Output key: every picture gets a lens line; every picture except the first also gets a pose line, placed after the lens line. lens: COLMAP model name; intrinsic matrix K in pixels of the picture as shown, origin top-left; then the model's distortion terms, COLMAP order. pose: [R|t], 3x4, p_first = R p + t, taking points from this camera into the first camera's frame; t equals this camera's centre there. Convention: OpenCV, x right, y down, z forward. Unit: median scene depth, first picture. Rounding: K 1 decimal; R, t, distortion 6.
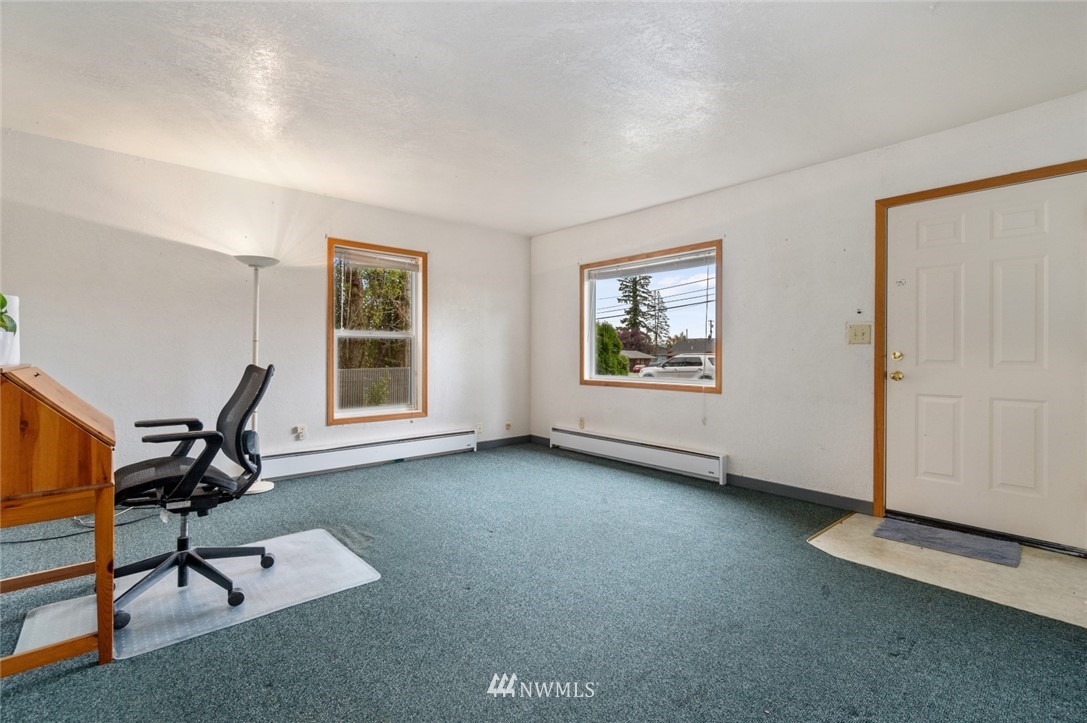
lens RADIAL K [[480.2, 0, 539.6], [0, 480.2, 357.4], [0, 0, 1]] dist [-0.002261, -0.000142]
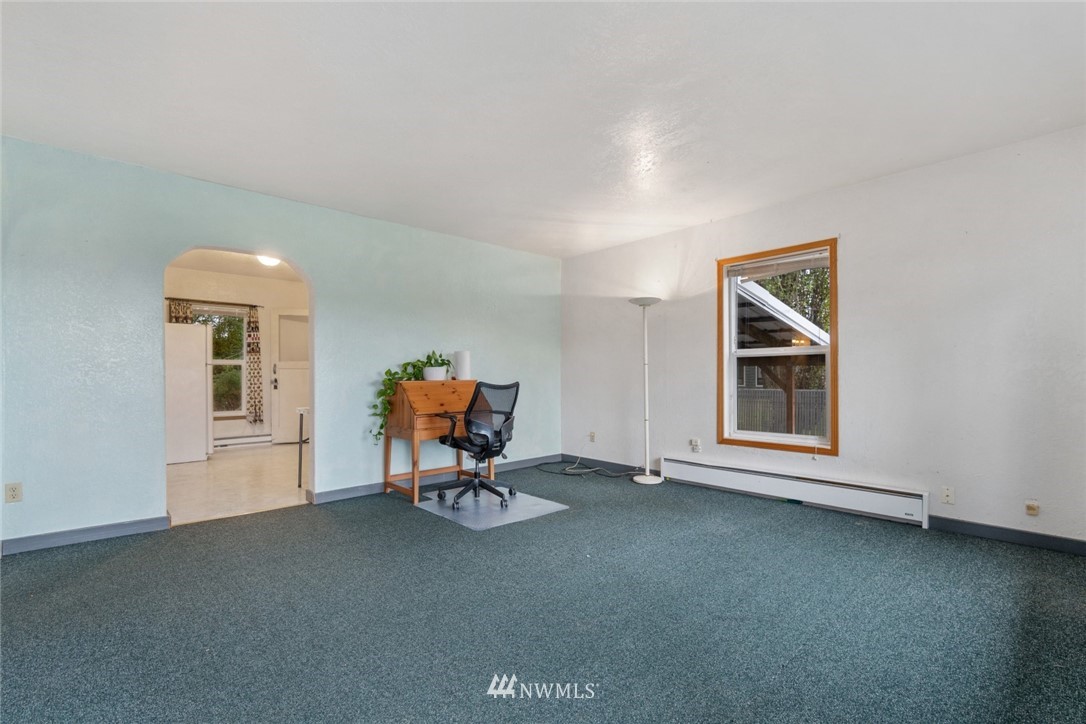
lens RADIAL K [[479.7, 0, 539.1], [0, 479.7, 357.9], [0, 0, 1]] dist [-0.002261, -0.000142]
pose [[0.023338, -0.042183, -0.998837, 0.668003], [-0.004825, 0.999093, -0.042306, 0.005992], [0.999716, 0.005806, 0.023113, 0.690175]]
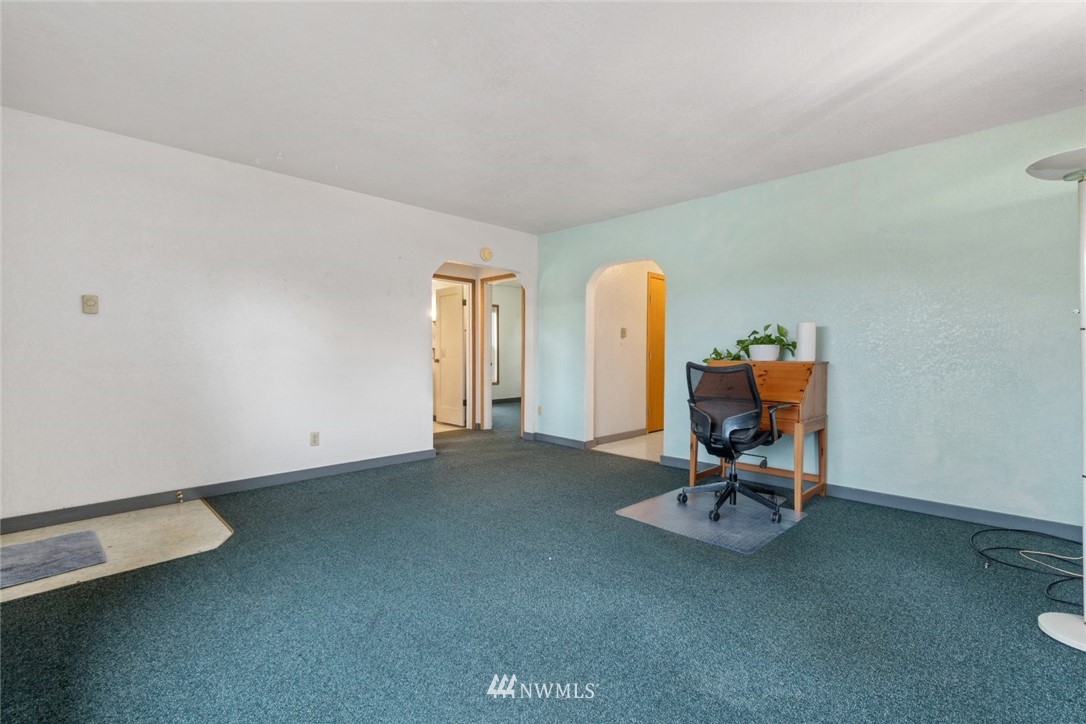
lens RADIAL K [[479.7, 0, 539.1], [0, 479.7, 357.9], [0, 0, 1]] dist [-0.002261, -0.000142]
pose [[-0.998162, -0.004906, -0.060396, -0.011526], [-0.005451, 0.999946, 0.008864, -0.000074], [0.060349, 0.009177, -0.998135, 1.412371]]
